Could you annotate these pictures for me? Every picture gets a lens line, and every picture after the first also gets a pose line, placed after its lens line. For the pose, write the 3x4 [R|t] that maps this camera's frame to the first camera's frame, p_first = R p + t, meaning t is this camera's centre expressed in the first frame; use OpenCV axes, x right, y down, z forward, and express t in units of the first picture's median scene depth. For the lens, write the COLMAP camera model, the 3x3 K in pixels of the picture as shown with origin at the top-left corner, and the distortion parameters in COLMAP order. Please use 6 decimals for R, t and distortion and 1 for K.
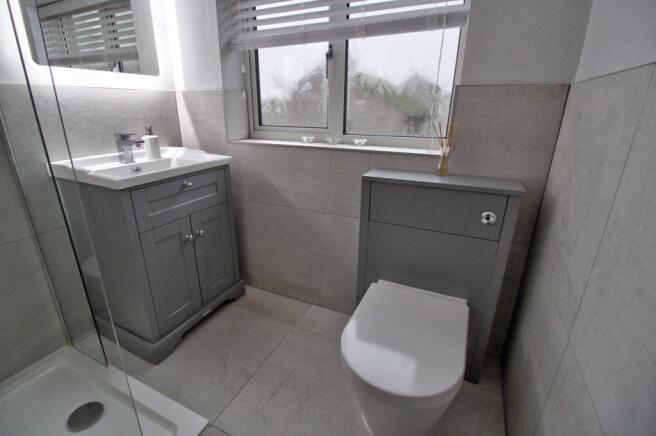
lens RADIAL K [[306.7, 0, 325.5], [0, 306.7, 216.4], [0, 0, 1]] dist [-0.006801, -0.007640]
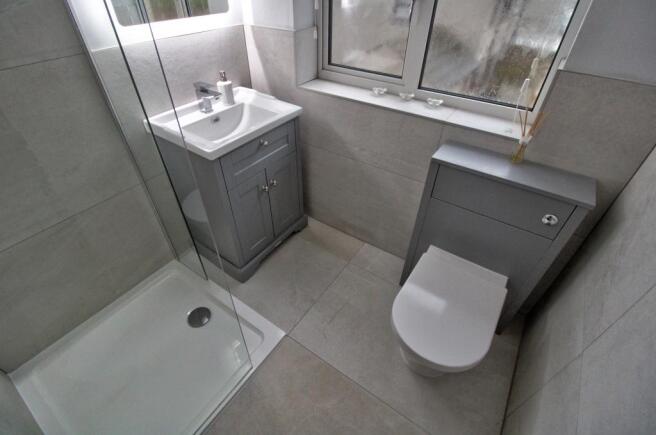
lens RADIAL K [[306.7, 0, 329.0], [0, 306.7, 219.9], [0, 0, 1]] dist [-0.006801, -0.007640]
pose [[0.986407, 0.107544, -0.124237, -0.059629], [-0.056659, 0.932313, 0.357187, -0.245154], [0.154242, -0.345293, 0.925733, -0.056572]]
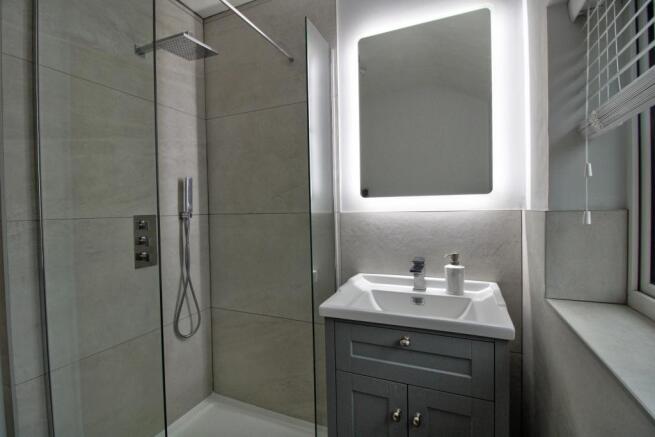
lens RADIAL K [[306.2, 0, 326.8], [0, 306.2, 215.4], [0, 0, 1]] dist [-0.006801, -0.007640]
pose [[0.022539, 0.010513, -0.999691, 0.252261], [-0.316907, 0.948452, 0.002829, -0.319916], [0.948189, 0.316746, 0.024709, 0.697980]]
